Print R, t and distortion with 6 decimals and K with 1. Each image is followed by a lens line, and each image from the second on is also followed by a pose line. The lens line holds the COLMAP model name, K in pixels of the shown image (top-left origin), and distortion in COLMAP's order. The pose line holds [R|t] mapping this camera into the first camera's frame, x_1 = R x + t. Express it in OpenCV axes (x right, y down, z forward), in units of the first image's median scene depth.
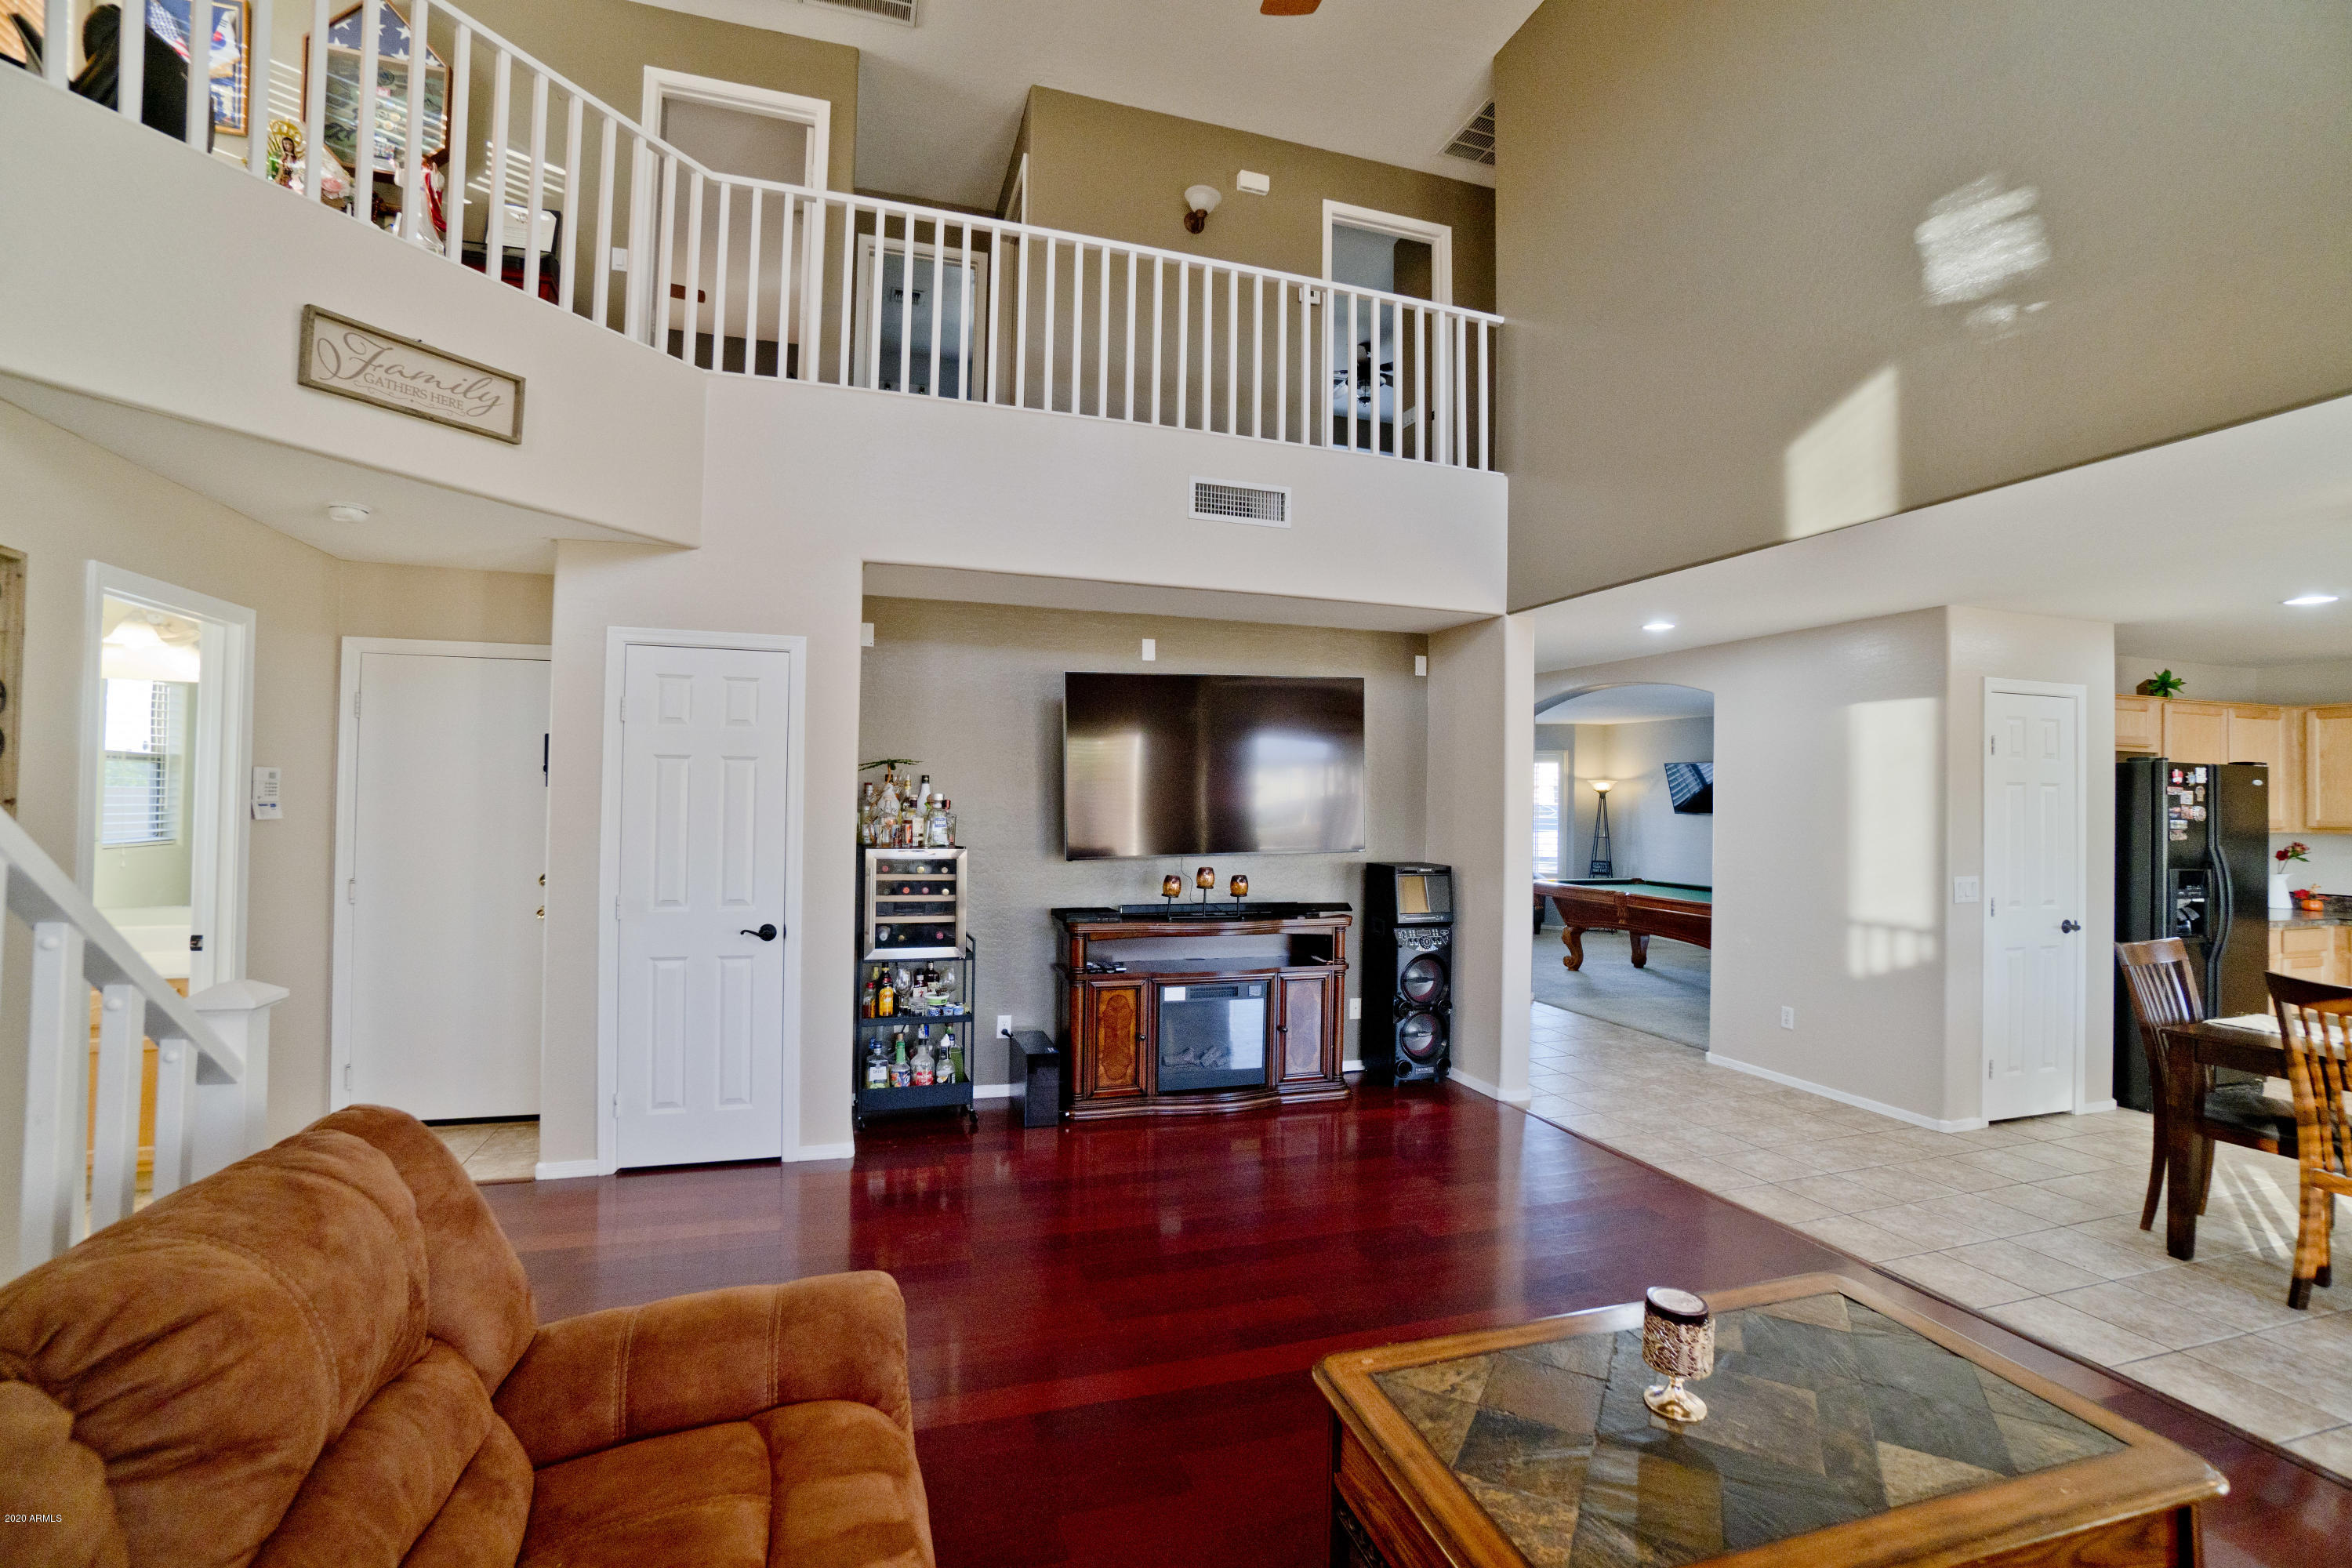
lens RADIAL K [[1032.4, 0, 1141.1], [0, 1032.4, 792.9], [0, 0, 1]] dist [-0.054169, 0.013294]
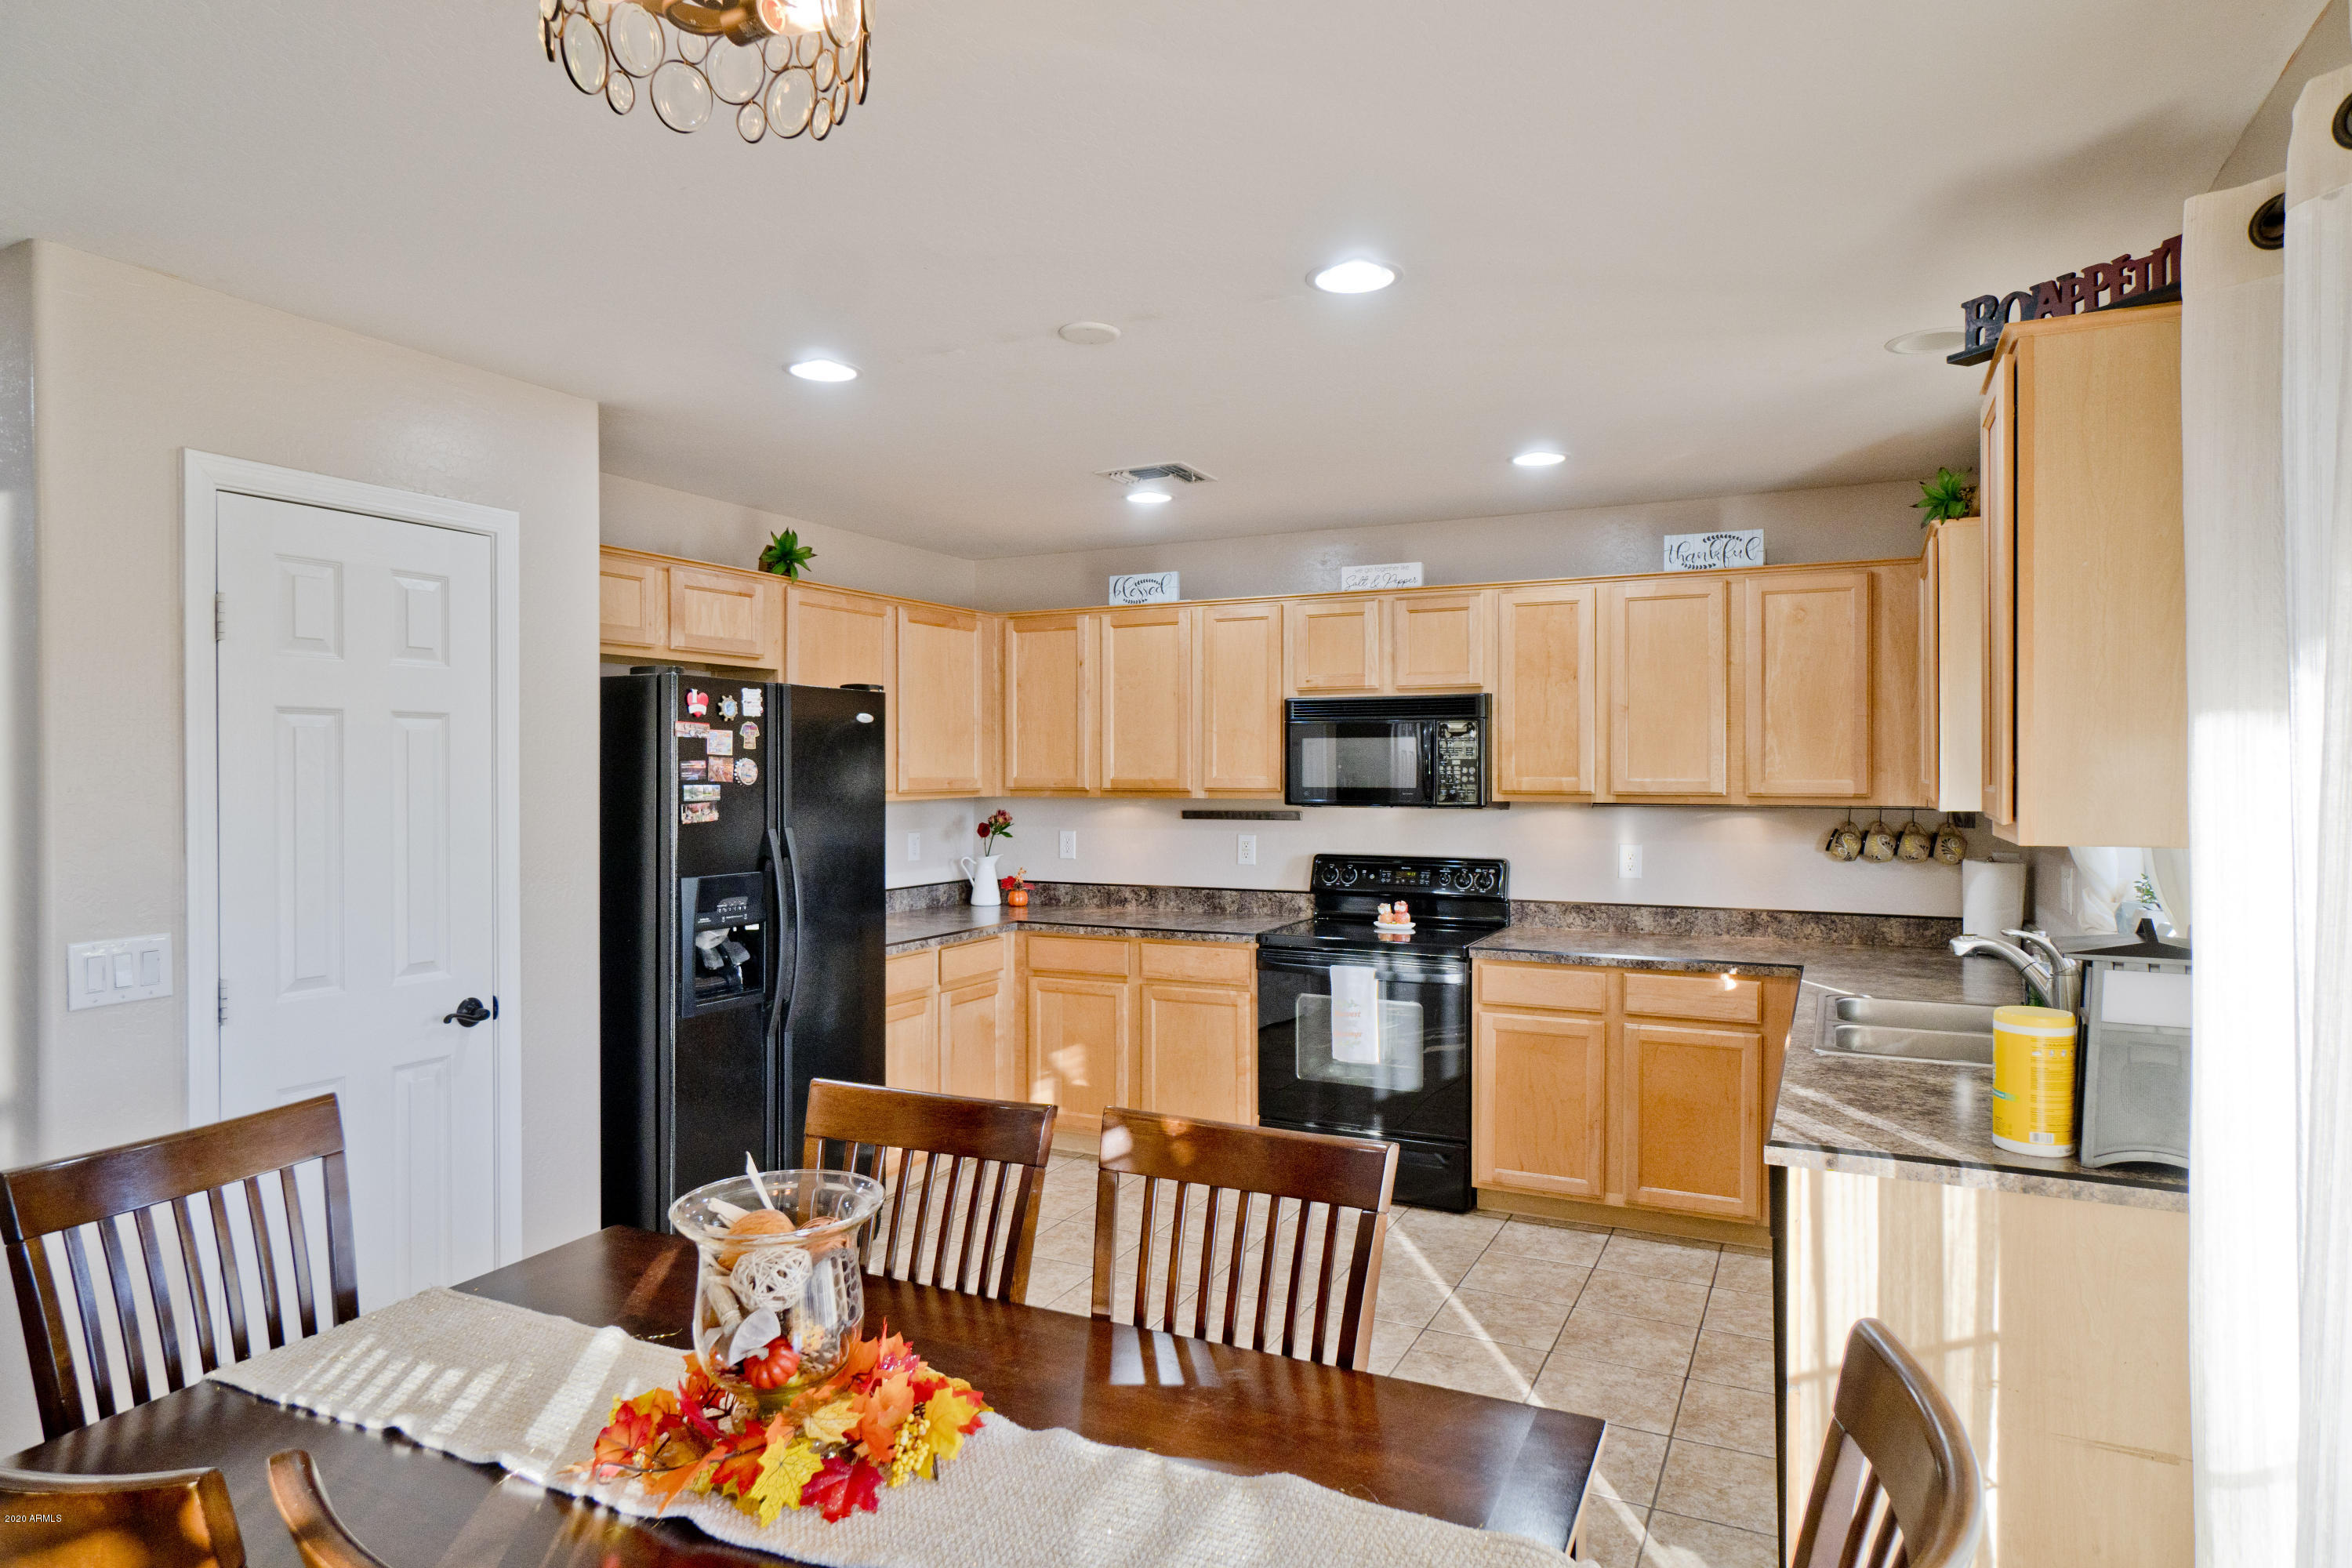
lens RADIAL K [[1359.0, 0, 1165.5], [0, 1359.0, 779.4], [0, 0, 1]] dist [-0.008836, 0.002873]
pose [[0.685302, -0.017189, 0.728056, 0.656054], [-0.001079, 0.999696, 0.024617, 0.005999], [-0.728258, -0.017656, 0.685076, 0.298771]]
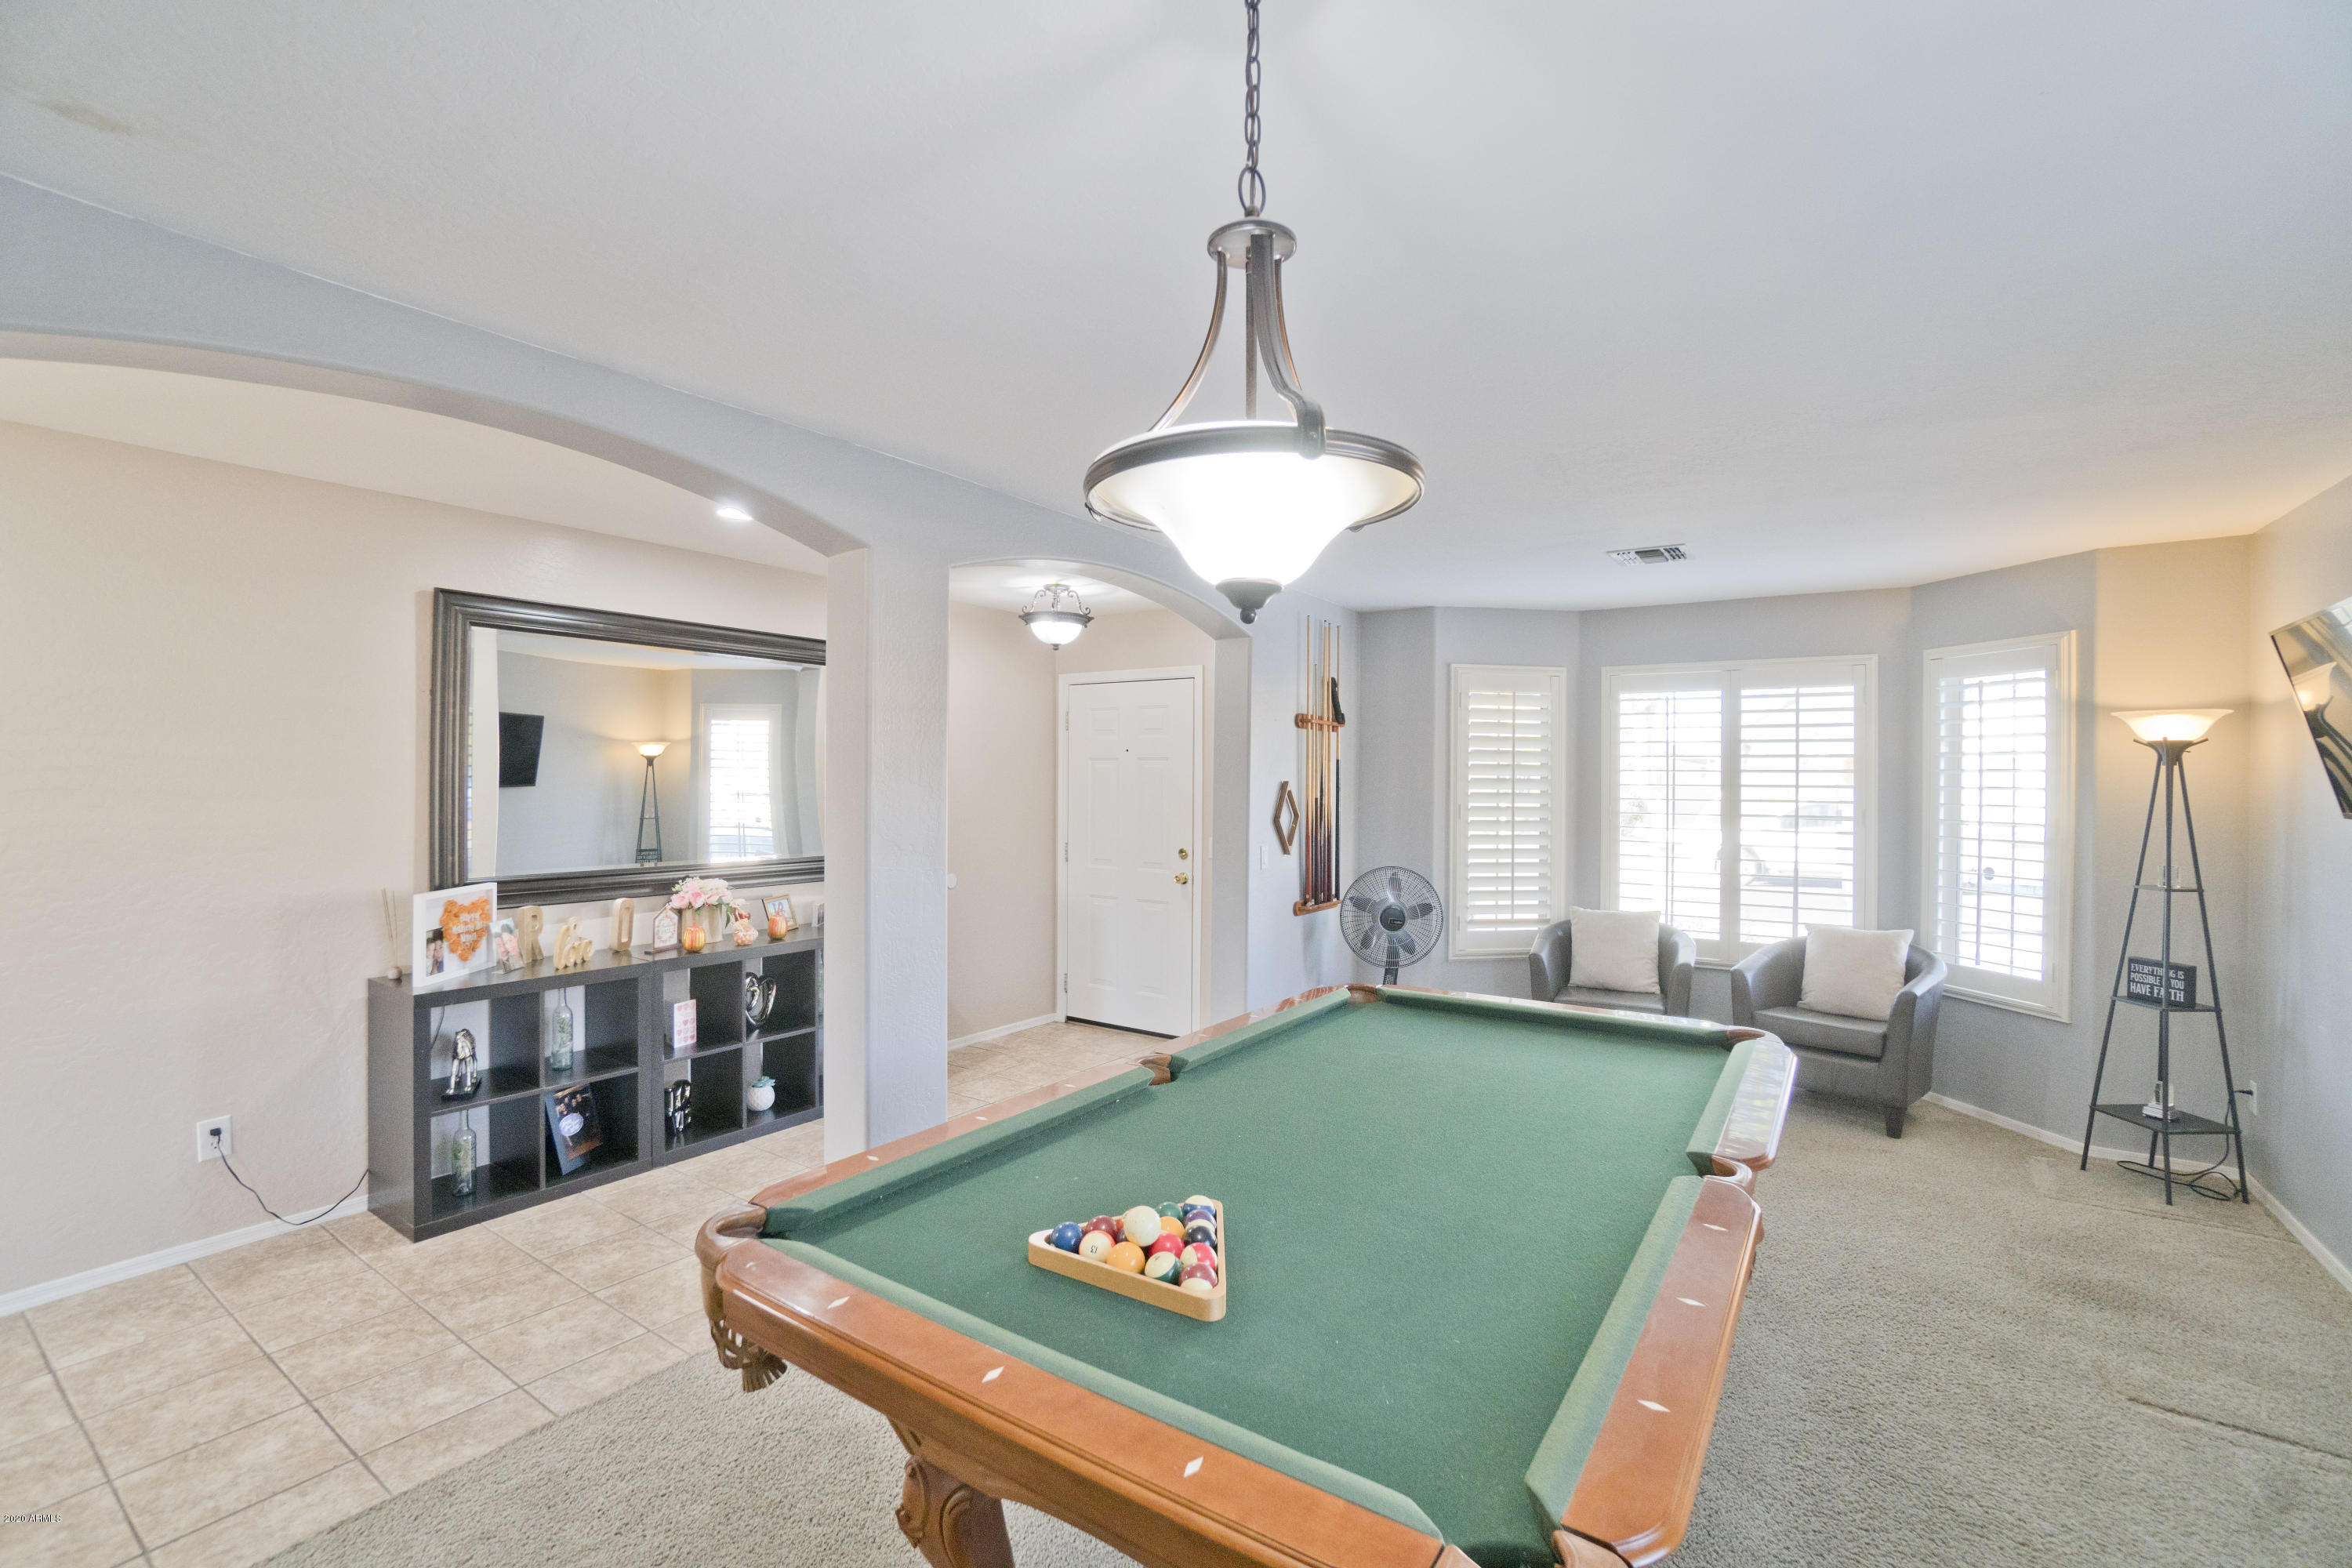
lens RADIAL K [[1032.4, 0, 1178.6], [0, 1032.4, 776.3], [0, 0, 1]] dist [-0.054169, 0.013294]
pose [[0.629637, -0.000318, -0.776889, 1.143557], [0.001805, 0.999998, 0.001053, 0.016889], [0.776887, -0.002066, 0.629636, 1.296697]]
